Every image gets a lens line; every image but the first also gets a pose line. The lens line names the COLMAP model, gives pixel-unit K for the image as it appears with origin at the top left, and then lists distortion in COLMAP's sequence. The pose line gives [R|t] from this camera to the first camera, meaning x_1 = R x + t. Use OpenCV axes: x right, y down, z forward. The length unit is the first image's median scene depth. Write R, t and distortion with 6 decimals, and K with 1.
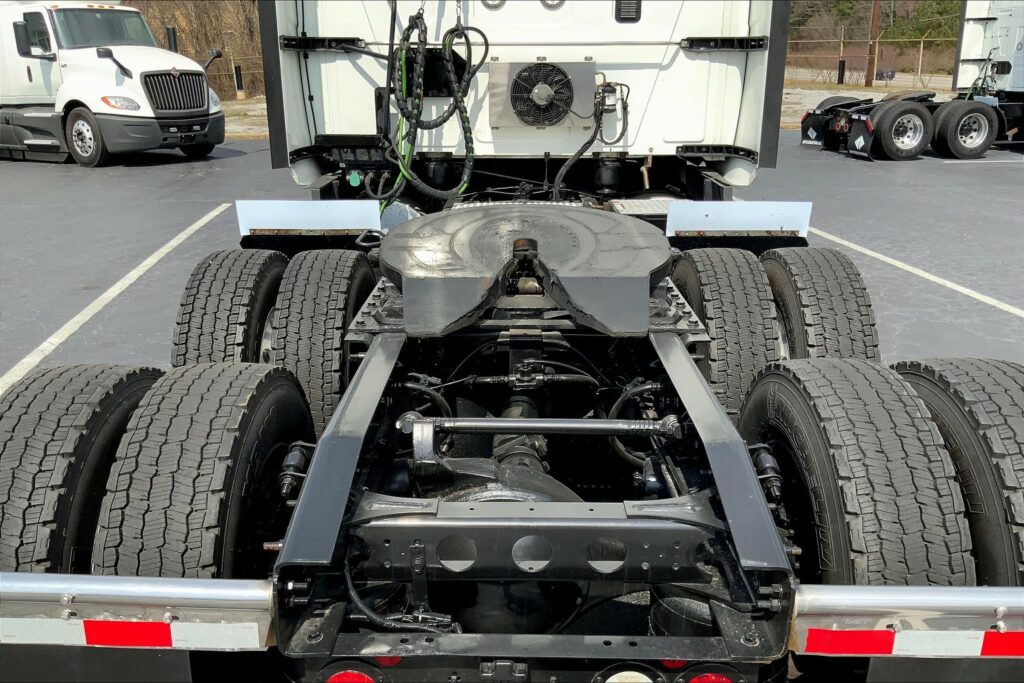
lens RADIAL K [[843.9, 0, 512.0], [0, 843.9, 341.5], [0, 0, 1]] dist [0.102586, -0.201292]
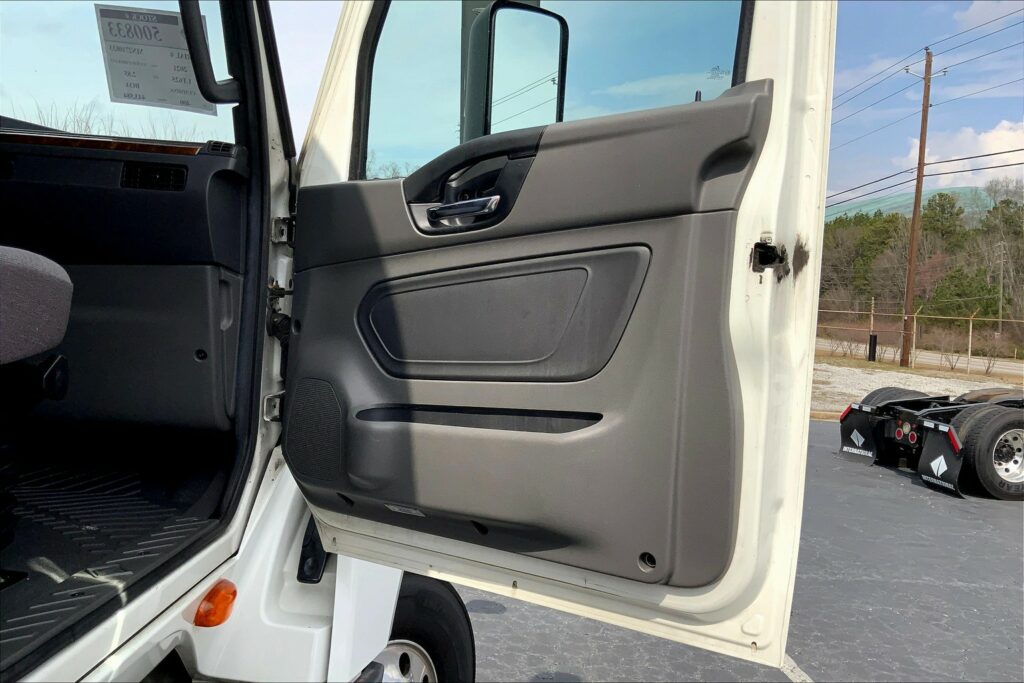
lens RADIAL K [[843.9, 0, 512.0], [0, 843.9, 341.5], [0, 0, 1]] dist [0.102586, -0.201292]
pose [[0.996720, 0.074849, -0.030779, 0.263008], [-0.080431, 0.958324, -0.274128, -0.303085], [0.008978, 0.275705, 0.961200, 0.909477]]
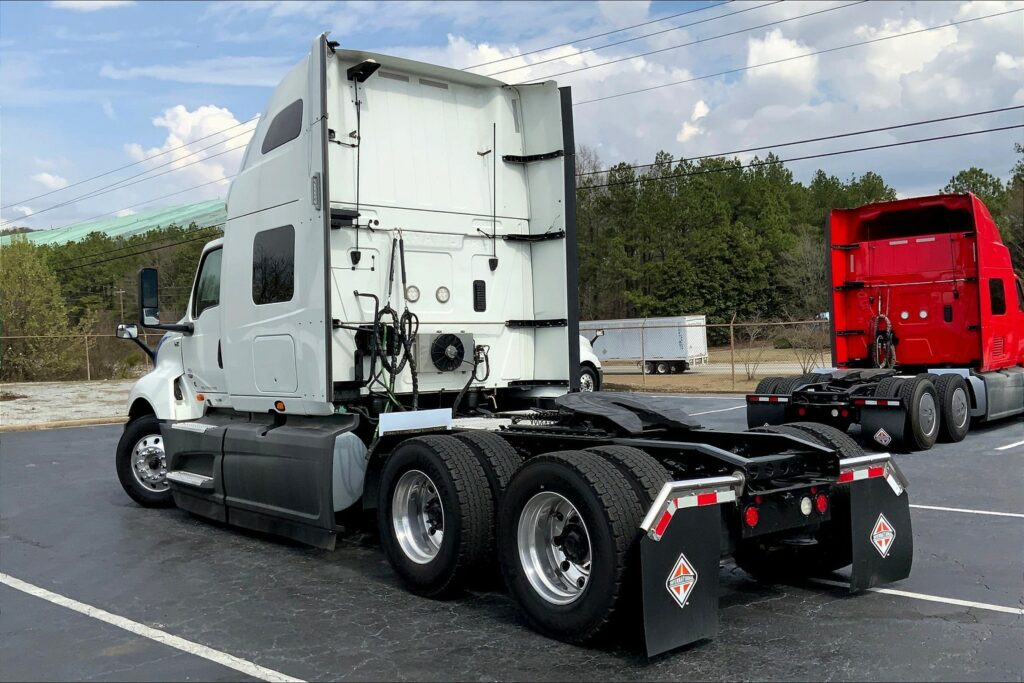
lens RADIAL K [[990.1, 0, 508.9], [0, 990.1, 320.1], [0, 0, 1]] dist [0.057178, 0.003024]
pose [[0.776030, -0.000682, 0.630695, -0.763476], [0.219387, 0.937842, -0.268927, 0.129283], [-0.591309, 0.347062, 0.727944, -0.321088]]
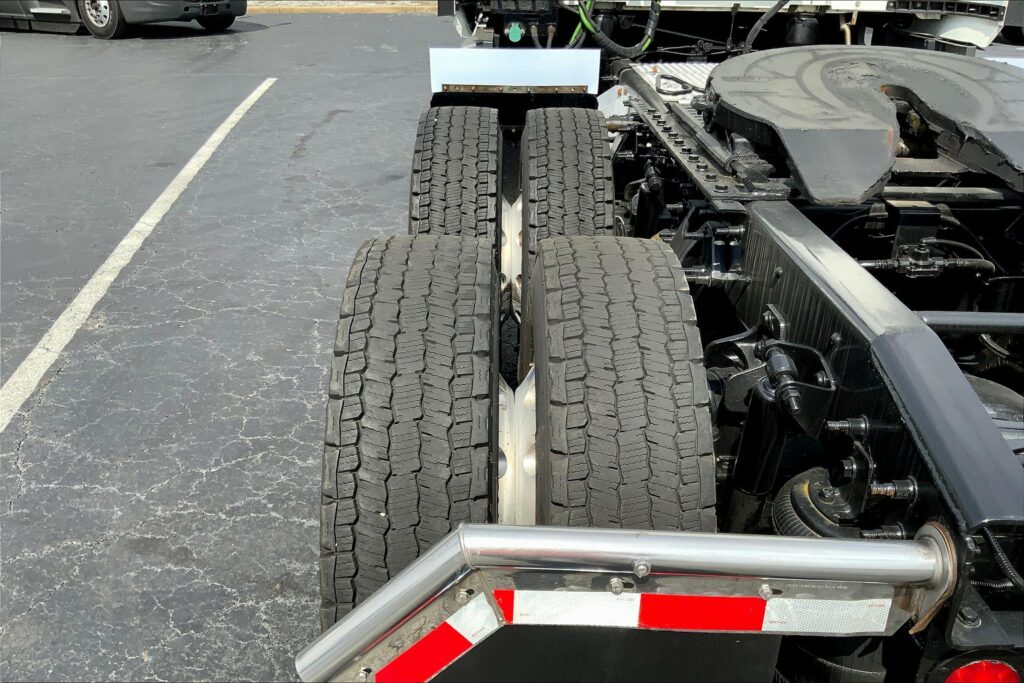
lens RADIAL K [[851.9, 0, 512.0], [0, 851.9, 341.5], [0, 0, 1]] dist [0.045245, -0.091828]
pose [[0.999835, 0.011489, 0.014067, -0.147610], [-0.013095, 0.992683, 0.120036, 0.010149], [-0.012585, -0.120201, 0.992670, 0.081212]]
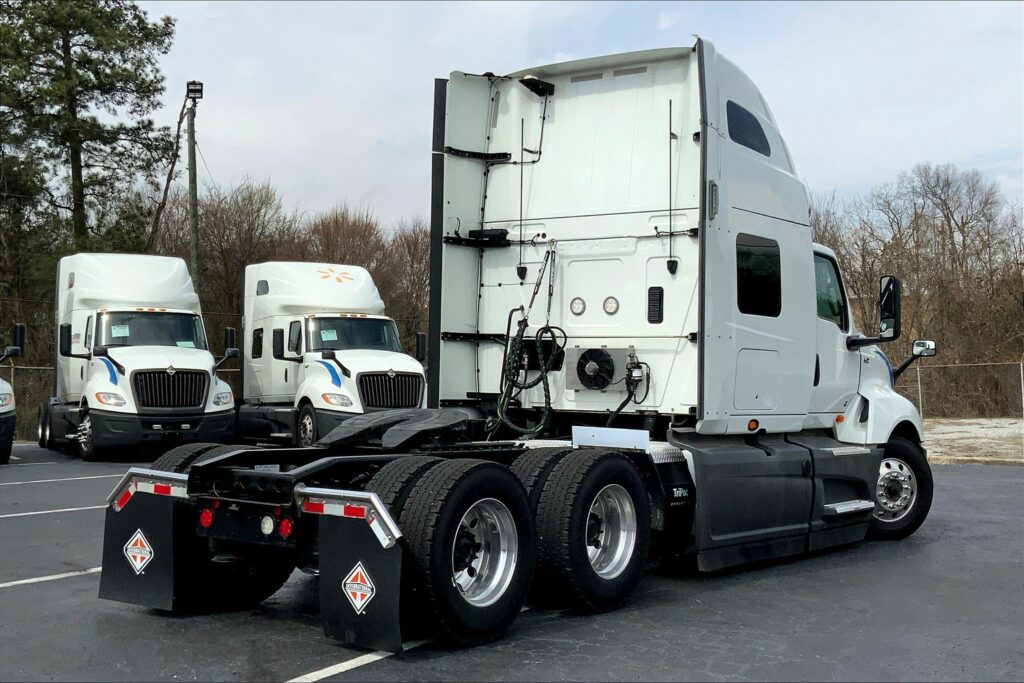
lens RADIAL K [[1262.8, 0, 512.0], [0, 1262.8, 341.5], [0, 0, 1]] dist [0.005994, 0.012143]
pose [[0.808761, -0.003848, -0.588125, 0.870319], [-0.200970, 0.937979, -0.282502, 0.222859], [0.552736, 0.346672, 0.757827, -0.535885]]
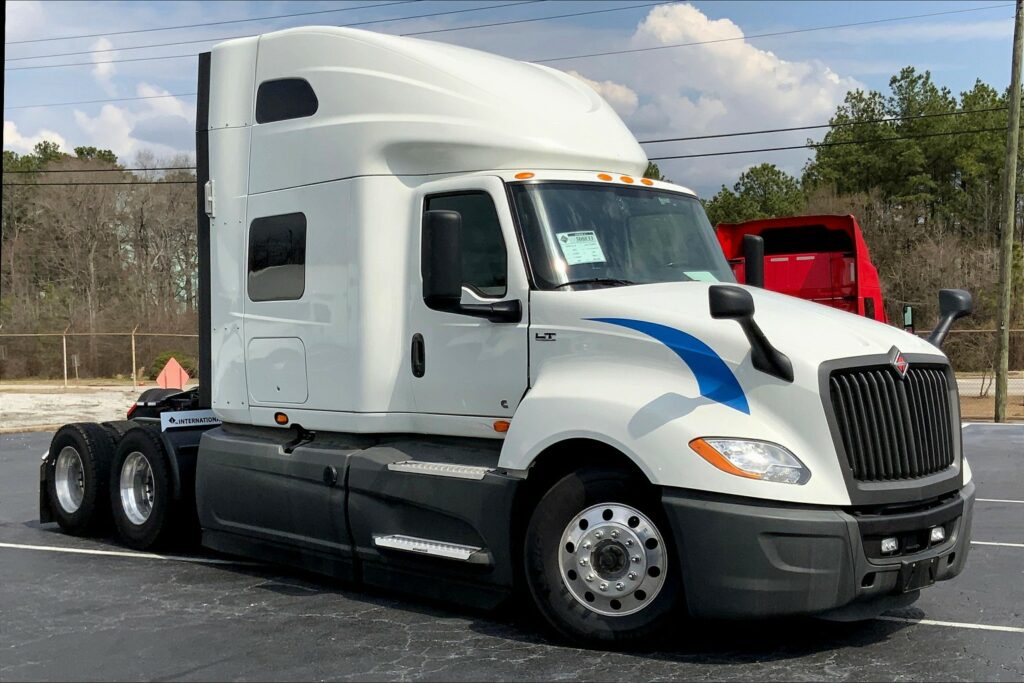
lens RADIAL K [[1262.8, 0, 512.0], [0, 1262.8, 341.5], [0, 0, 1]] dist [0.005994, 0.012143]
pose [[0.975971, 0.013911, -0.217454, -1.004946], [-0.077816, 0.954404, -0.288197, -0.413594], [0.203530, 0.298194, 0.932553, 1.247302]]
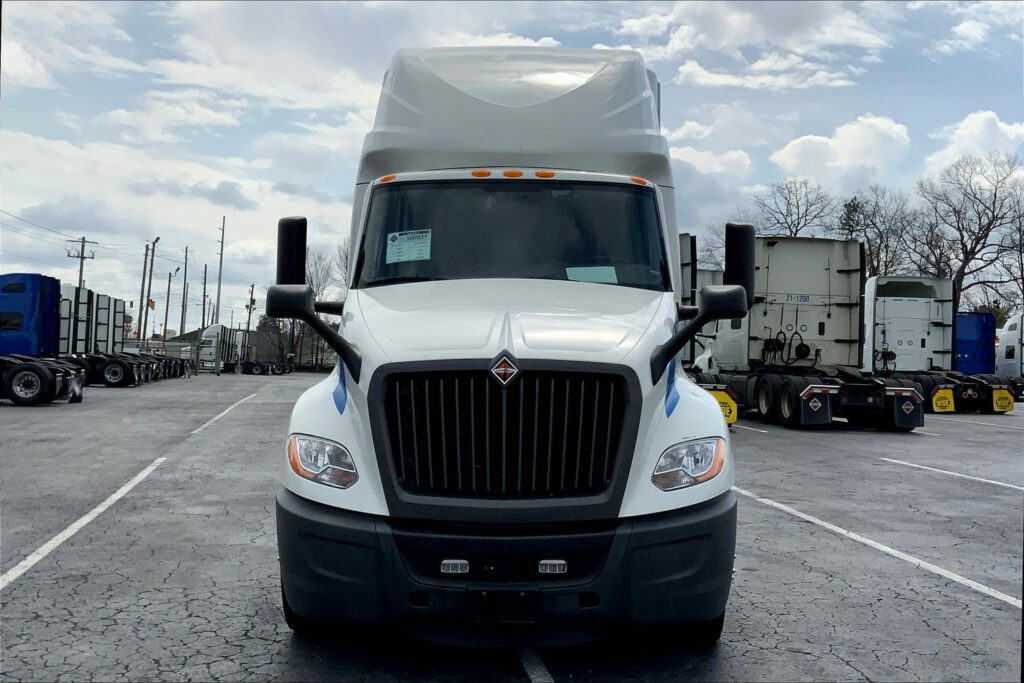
lens RADIAL K [[1262.8, 0, 512.0], [0, 1262.8, 341.5], [0, 0, 1]] dist [0.005994, 0.012143]
pose [[0.987715, 0.026365, 0.154026, -1.641304], [0.024035, 0.948306, -0.316446, 1.113188], [-0.154407, 0.316260, 0.936022, -3.209932]]
